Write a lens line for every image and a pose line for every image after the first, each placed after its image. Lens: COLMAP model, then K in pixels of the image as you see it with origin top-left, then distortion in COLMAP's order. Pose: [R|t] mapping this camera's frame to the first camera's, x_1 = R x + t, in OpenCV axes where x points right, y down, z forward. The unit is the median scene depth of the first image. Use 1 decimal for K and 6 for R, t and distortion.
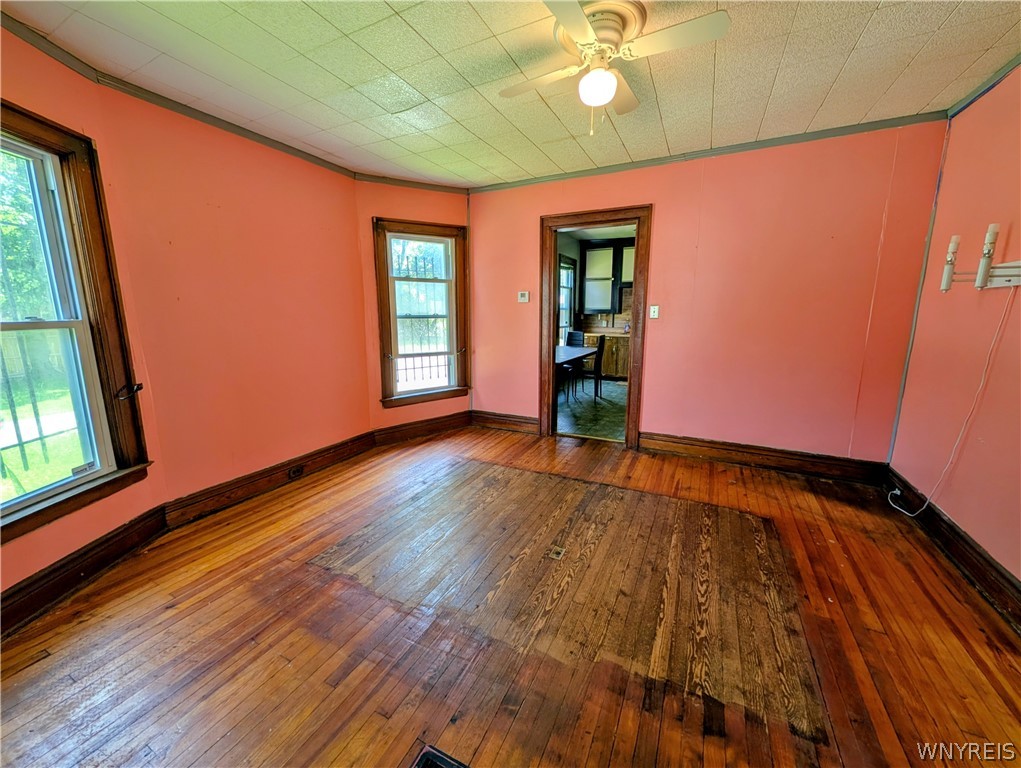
lens RADIAL K [[393.4, 0, 513.1], [0, 393.4, 383.0], [0, 0, 1]] dist [0.001679, -0.000026]
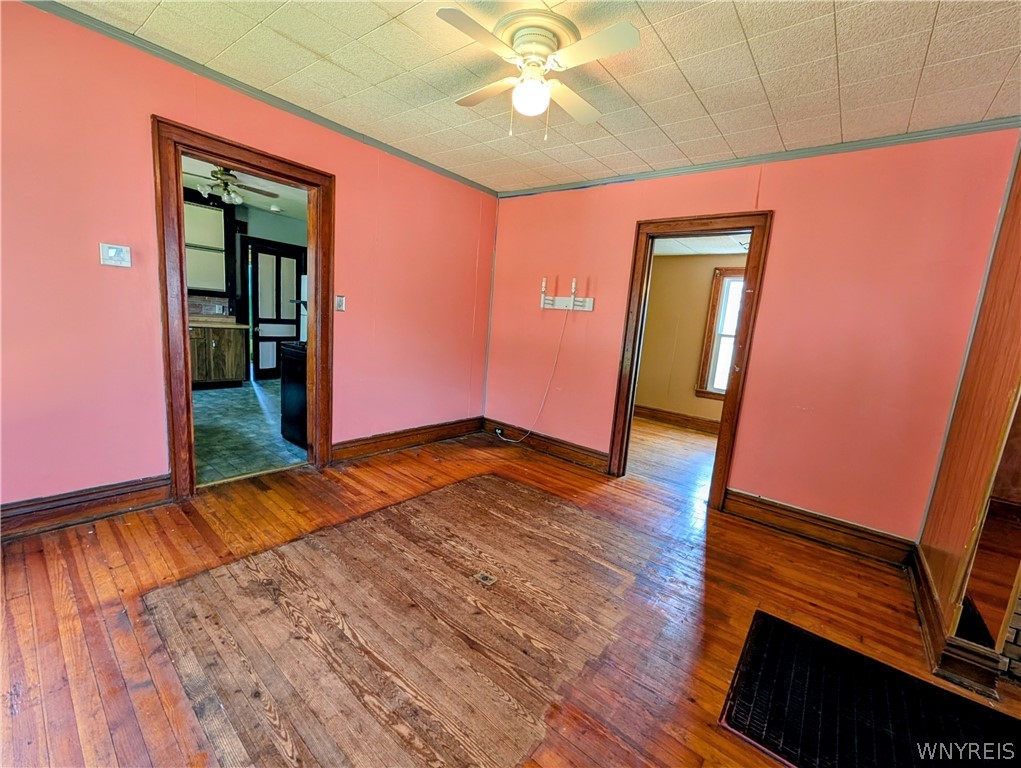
lens RADIAL K [[420.1, 0, 512.2], [0, 420.1, 385.4], [0, 0, 1]] dist [0.002251, 0.000042]
pose [[0.218253, -0.135495, 0.966440, -0.597117], [0.092424, 0.988733, 0.117749, -0.095767], [-0.971506, 0.063623, 0.228317, 0.540597]]
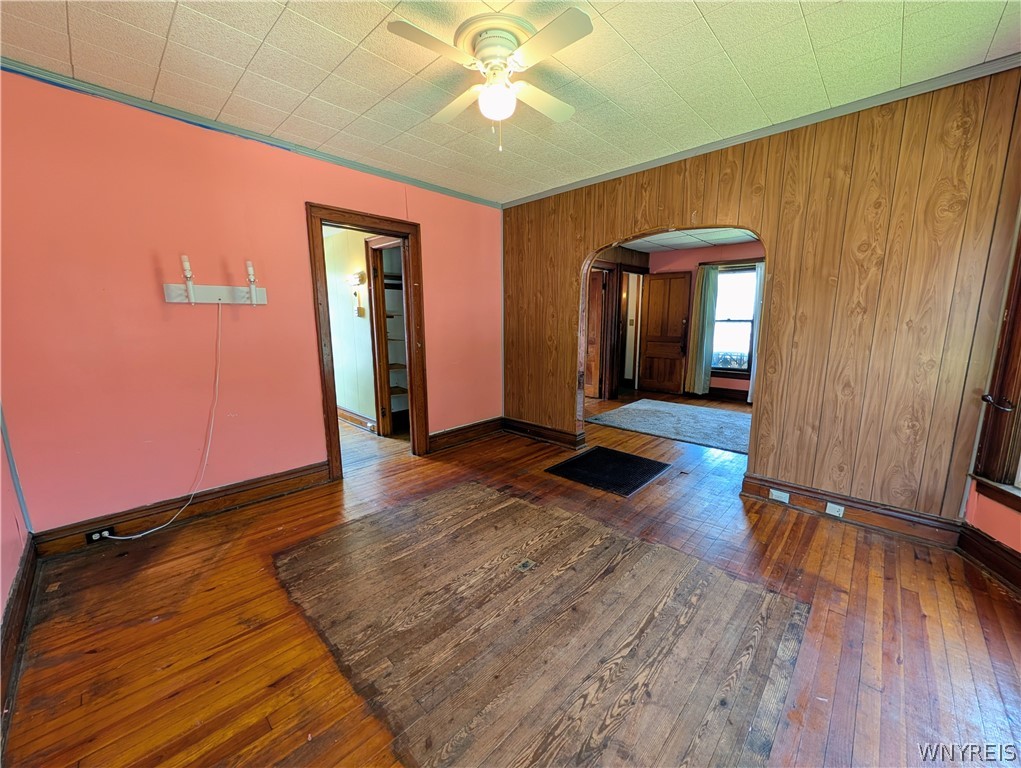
lens RADIAL K [[393.4, 0, 513.0], [0, 393.4, 383.0], [0, 0, 1]] dist [0.001679, -0.000026]
pose [[-0.956094, -0.040987, 0.290180, -0.096832], [0.058444, 0.943615, 0.325845, -0.249487], [-0.287173, 0.328498, -0.899789, 1.371018]]
